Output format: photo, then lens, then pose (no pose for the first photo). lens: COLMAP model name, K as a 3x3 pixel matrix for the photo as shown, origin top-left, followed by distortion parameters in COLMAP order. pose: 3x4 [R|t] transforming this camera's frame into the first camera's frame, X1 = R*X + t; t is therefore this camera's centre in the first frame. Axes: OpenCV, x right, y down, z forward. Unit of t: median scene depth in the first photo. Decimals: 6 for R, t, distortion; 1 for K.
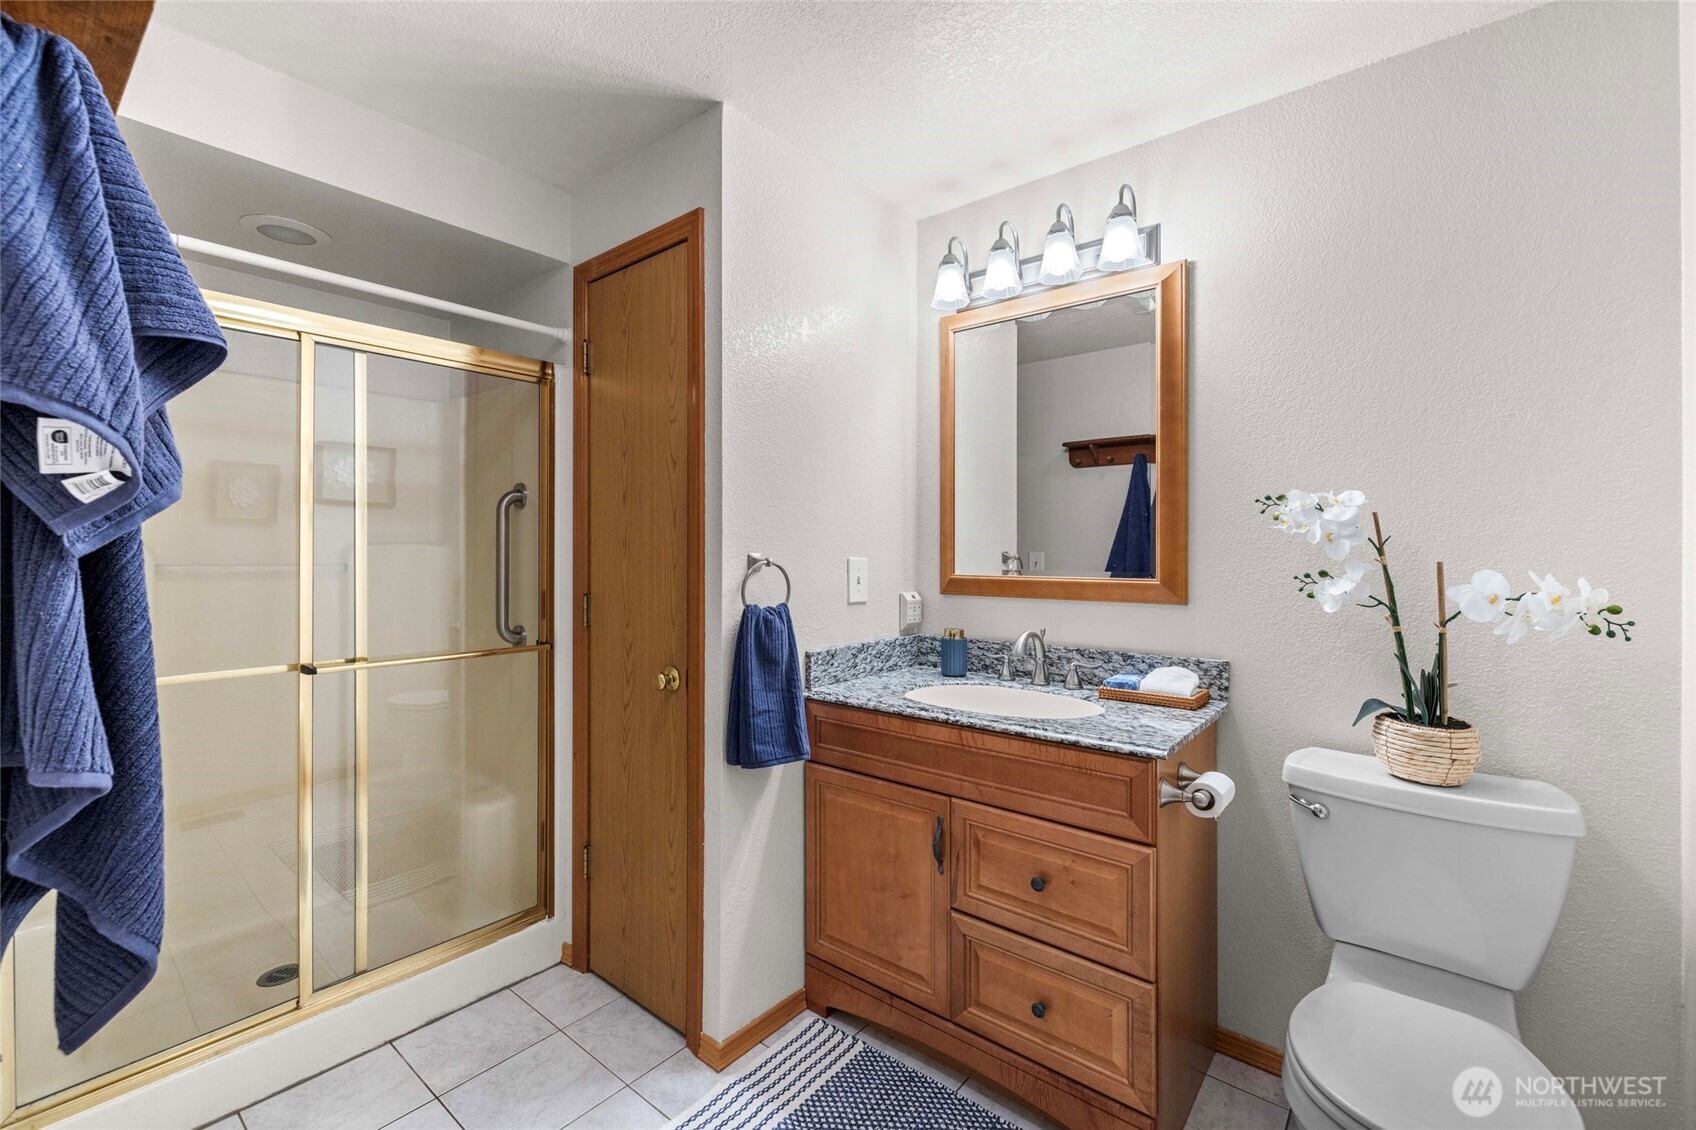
lens RADIAL K [[716.5, 0, 837.1], [0, 716.5, 551.8], [0, 0, 1]] dist [-0.000628, 0.000546]
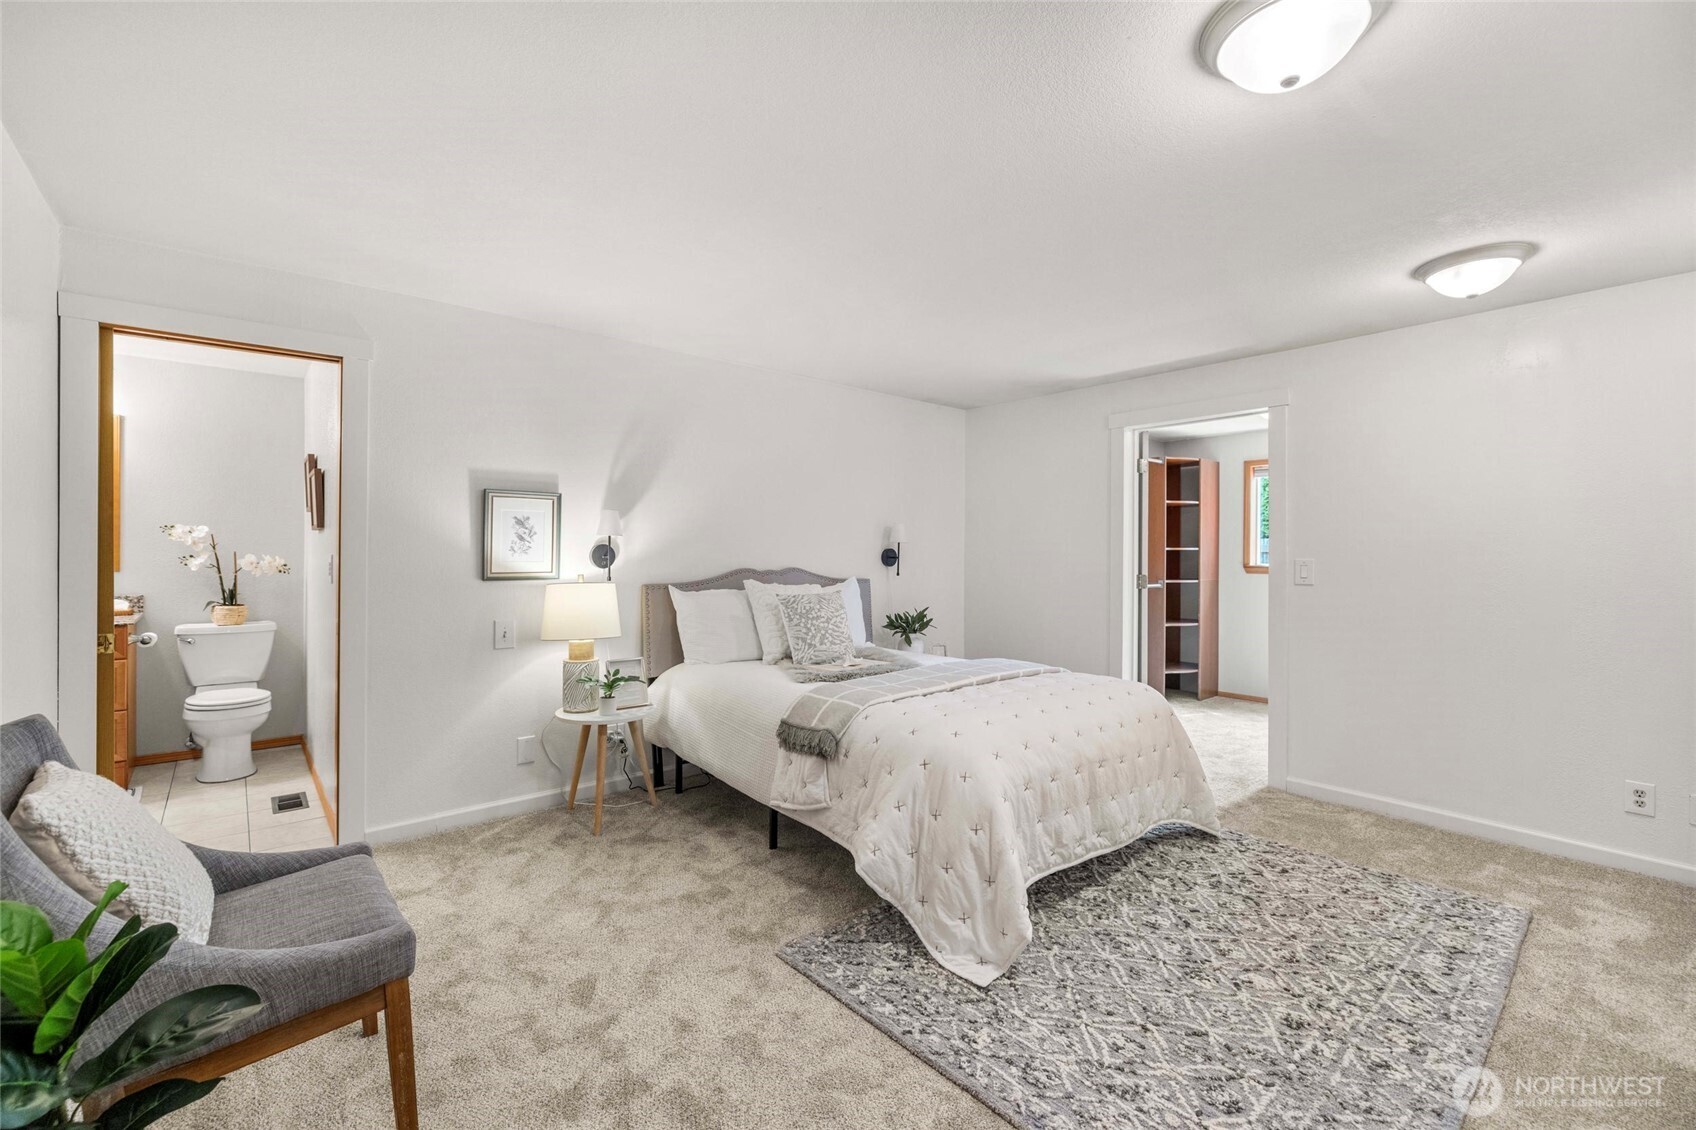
lens RADIAL K [[716.5, 0, 844.5], [0, 716.5, 557.3], [0, 0, 1]] dist [-0.000628, 0.000546]
pose [[0.163822, -0.003783, 0.986483, -1.656162], [-0.001746, 0.999990, 0.004125, 0.020472], [-0.986488, -0.002399, 0.163814, -1.958643]]
